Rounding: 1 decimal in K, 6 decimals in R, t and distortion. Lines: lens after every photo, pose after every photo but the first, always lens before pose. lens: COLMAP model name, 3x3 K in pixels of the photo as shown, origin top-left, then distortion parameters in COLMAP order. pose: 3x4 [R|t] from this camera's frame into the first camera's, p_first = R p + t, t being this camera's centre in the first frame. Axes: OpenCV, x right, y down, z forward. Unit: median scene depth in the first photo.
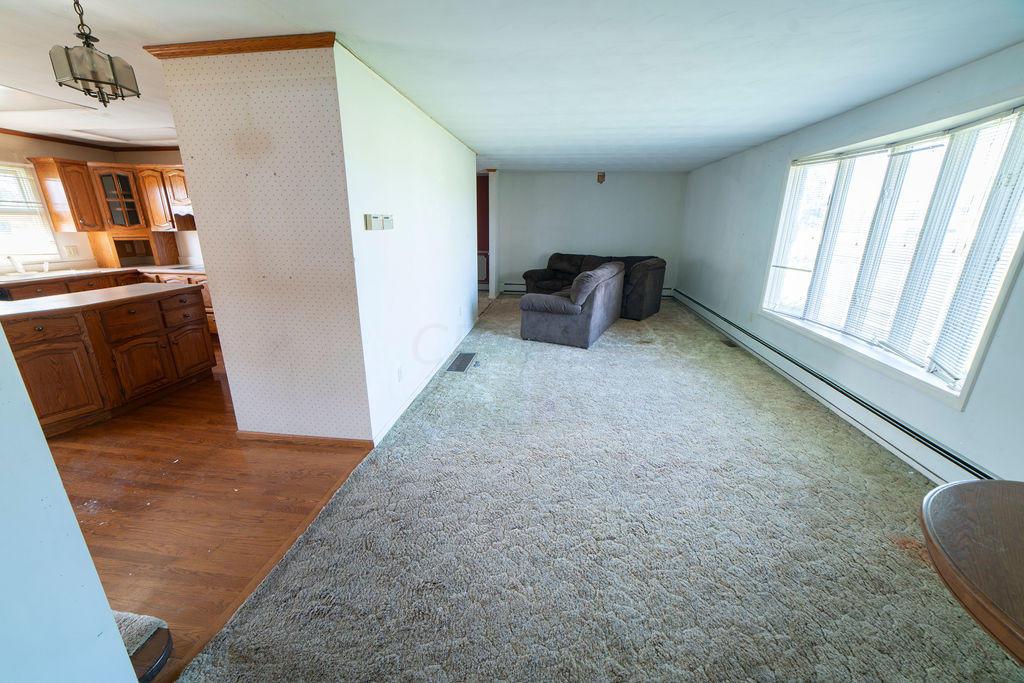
lens RADIAL K [[392.2, 0, 505.7], [0, 392.2, 344.1], [0, 0, 1]] dist [-0.020018, 0.007430]
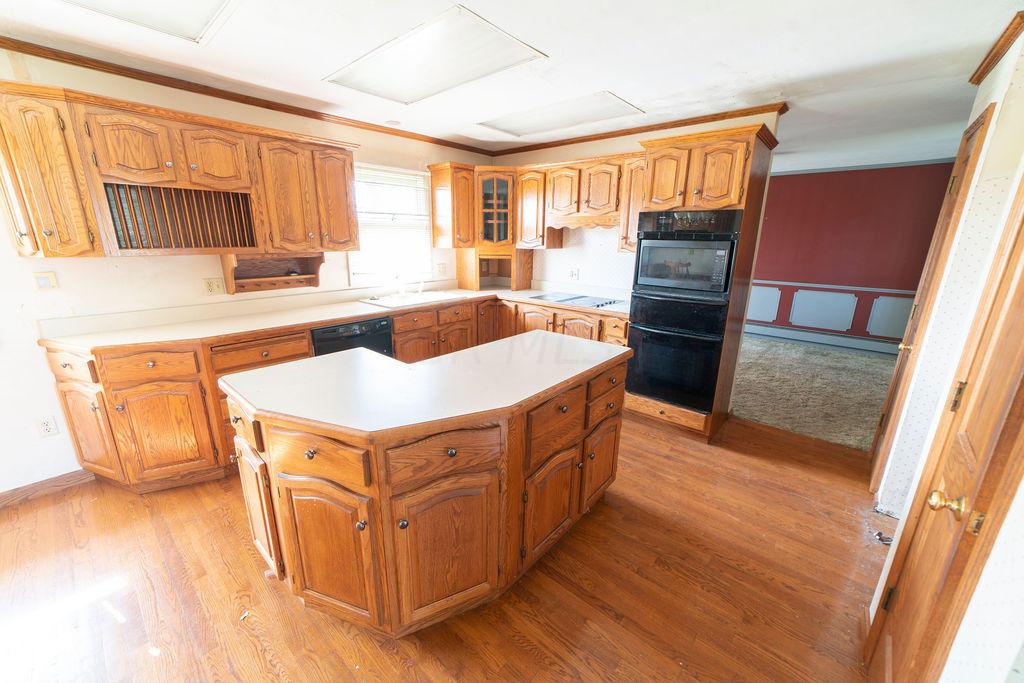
lens RADIAL K [[392.2, 0, 505.7], [0, 392.2, 344.1], [0, 0, 1]] dist [-0.020018, 0.007430]
pose [[0.835773, 0.149087, -0.528448, -0.494375], [-0.168602, 0.985618, 0.011410, -0.105748], [0.522549, 0.079561, 0.848889, 0.328153]]
